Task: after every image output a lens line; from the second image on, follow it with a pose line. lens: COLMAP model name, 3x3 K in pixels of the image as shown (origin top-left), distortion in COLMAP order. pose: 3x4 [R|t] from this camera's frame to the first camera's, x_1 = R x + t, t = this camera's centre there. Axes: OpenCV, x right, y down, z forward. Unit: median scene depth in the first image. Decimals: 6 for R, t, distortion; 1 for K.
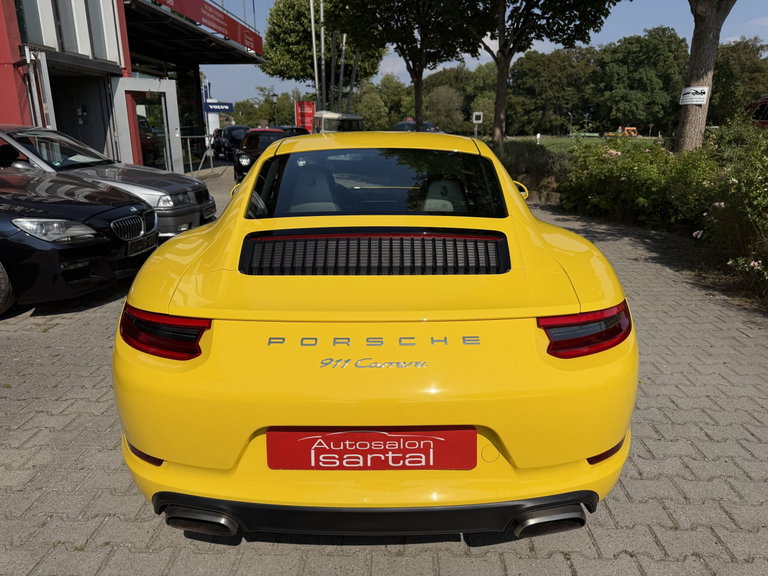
lens RADIAL K [[544.9, 0, 379.0], [0, 544.9, 286.3], [0, 0, 1]] dist [0.008331, -0.018769]
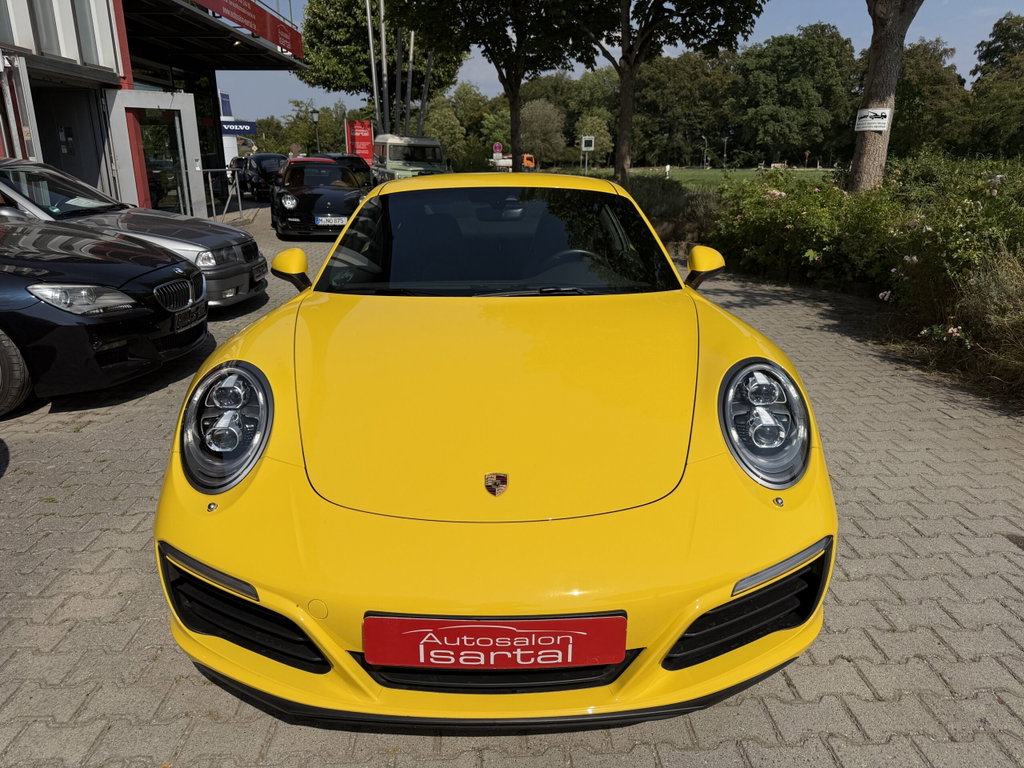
lens RADIAL K [[726.6, 0, 504.2], [0, 726.6, 383.4], [0, 0, 1]] dist [0.008331, -0.018769]
pose [[0.997620, -0.018591, 0.066397, -0.039816], [0.017176, 0.999614, 0.021820, 0.001639], [-0.066777, -0.020627, 0.997555, -0.032388]]
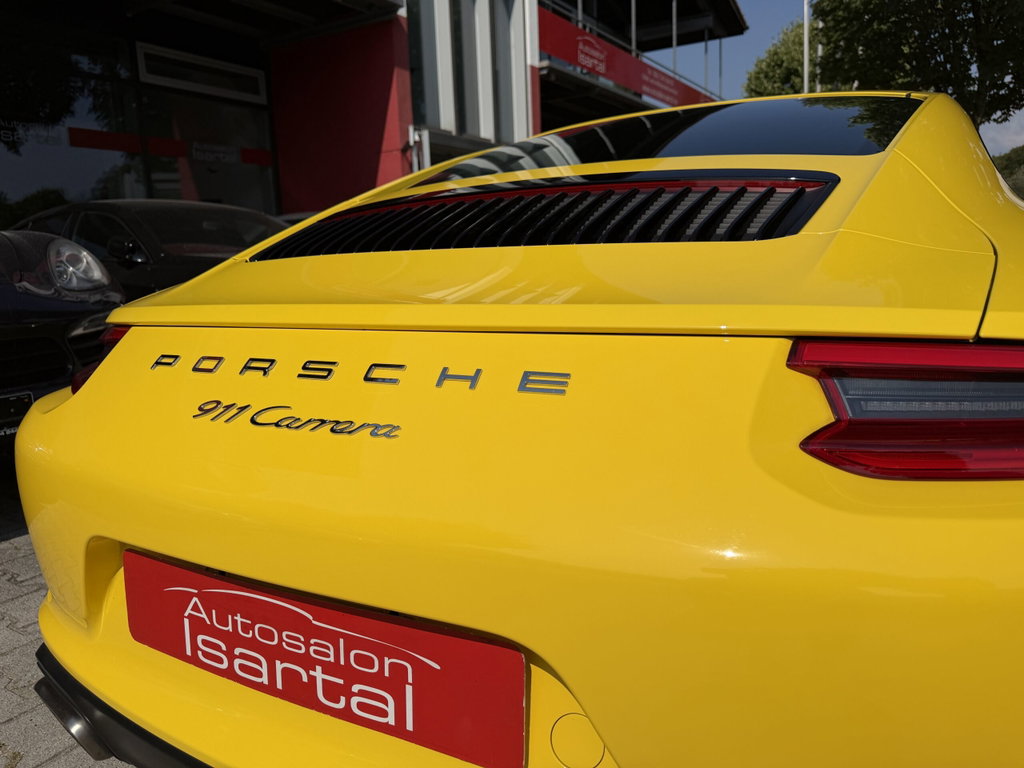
lens RADIAL K [[726.6, 0, 512.3], [0, 726.6, 386.1], [0, 0, 1]] dist [0.008331, -0.018769]
pose [[0.874375, 0.057438, -0.481839, 0.069602], [-0.099817, 0.993025, -0.062760, 0.024921], [0.474874, 0.102972, 0.874009, 0.115526]]
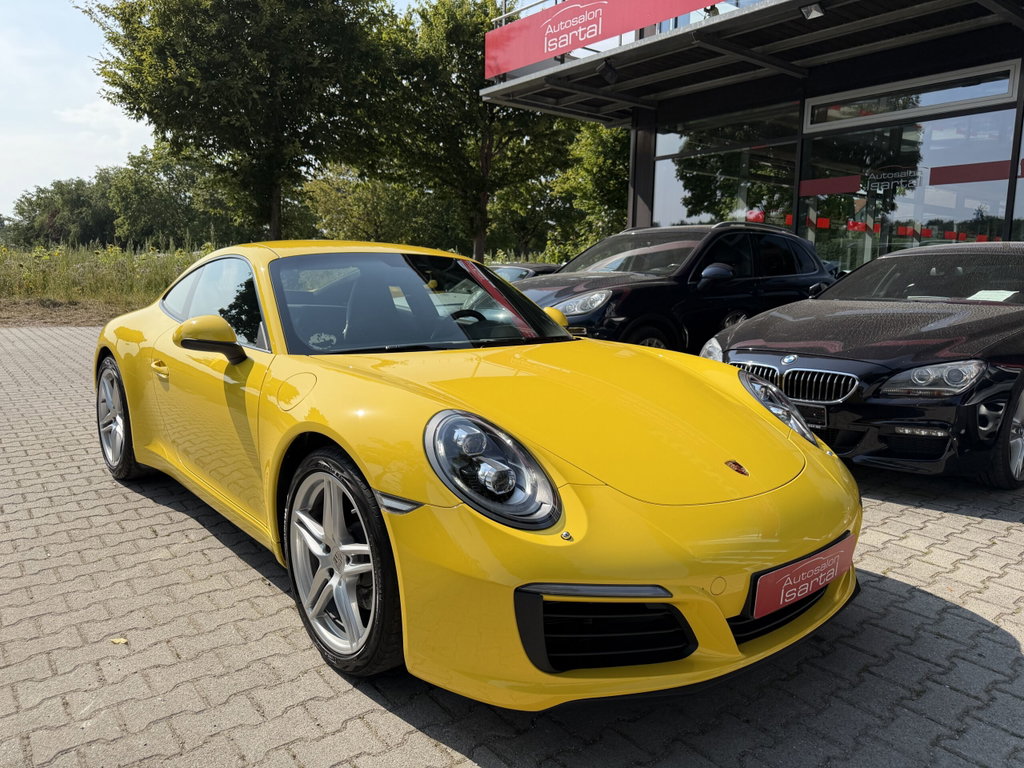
lens RADIAL K [[726.6, 0, 508.4], [0, 726.6, 389.5], [0, 0, 1]] dist [0.008331, -0.018769]
pose [[-0.756065, 0.102244, -0.646461, 0.268035], [-0.183408, 0.915051, 0.359227, -0.465916], [0.628273, 0.390165, -0.673085, 1.649832]]
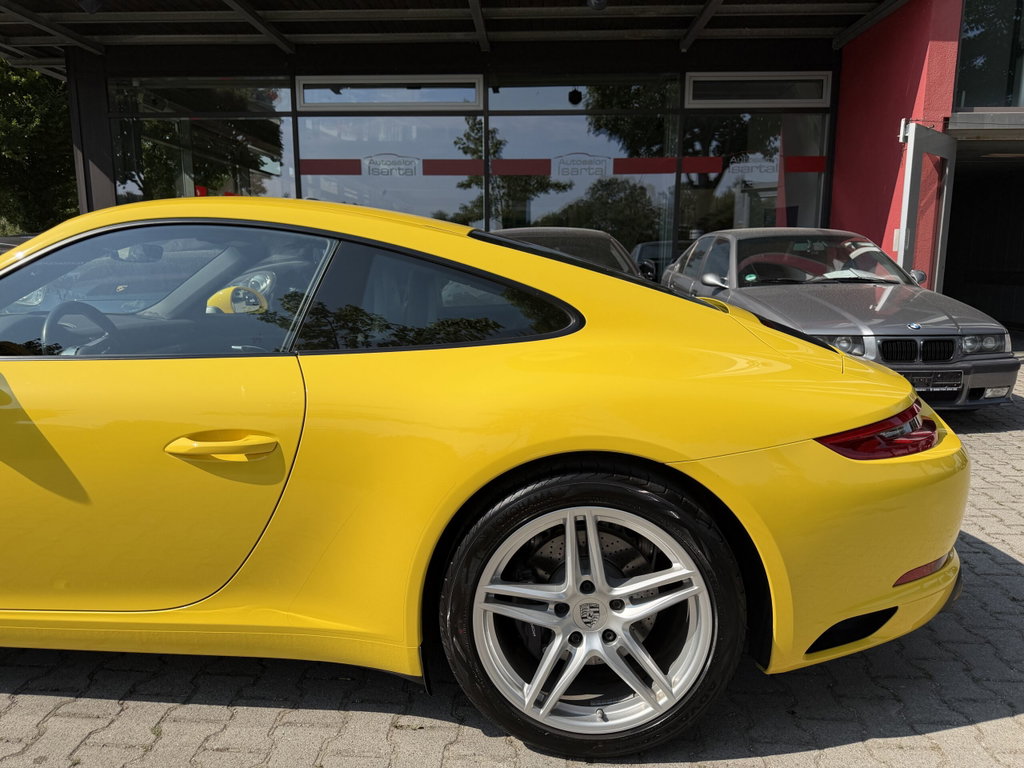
lens RADIAL K [[726.6, 0, 510.5], [0, 726.6, 385.0], [0, 0, 1]] dist [0.008331, -0.018769]
pose [[0.003628, 0.168913, -0.985624, 0.342419], [-0.269459, 0.949339, 0.161703, -0.144413], [0.963005, 0.264998, 0.048959, 0.607301]]
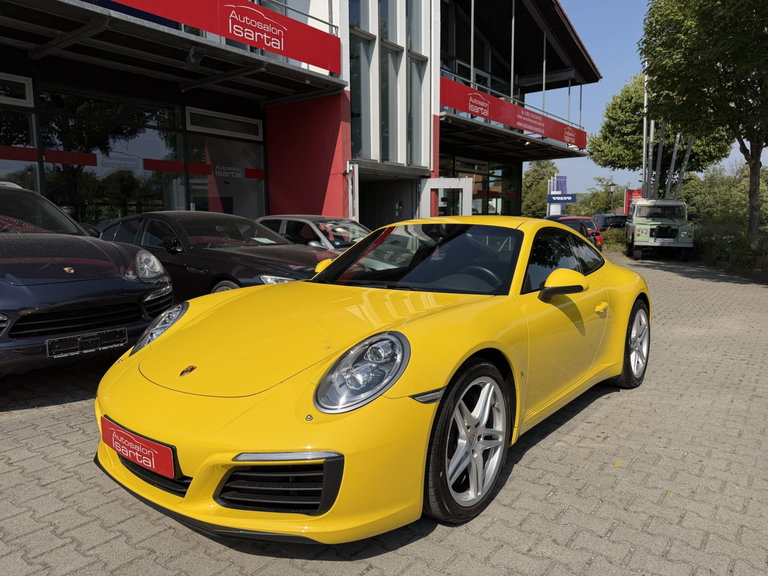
lens RADIAL K [[544.9, 0, 383.7], [0, 544.9, 286.1], [0, 0, 1]] dist [0.008331, -0.018769]
pose [[0.815549, 0.057708, -0.575804, 0.237090], [-0.148295, 0.982631, -0.111560, 0.008257], [0.559365, 0.176372, 0.809941, -0.004310]]
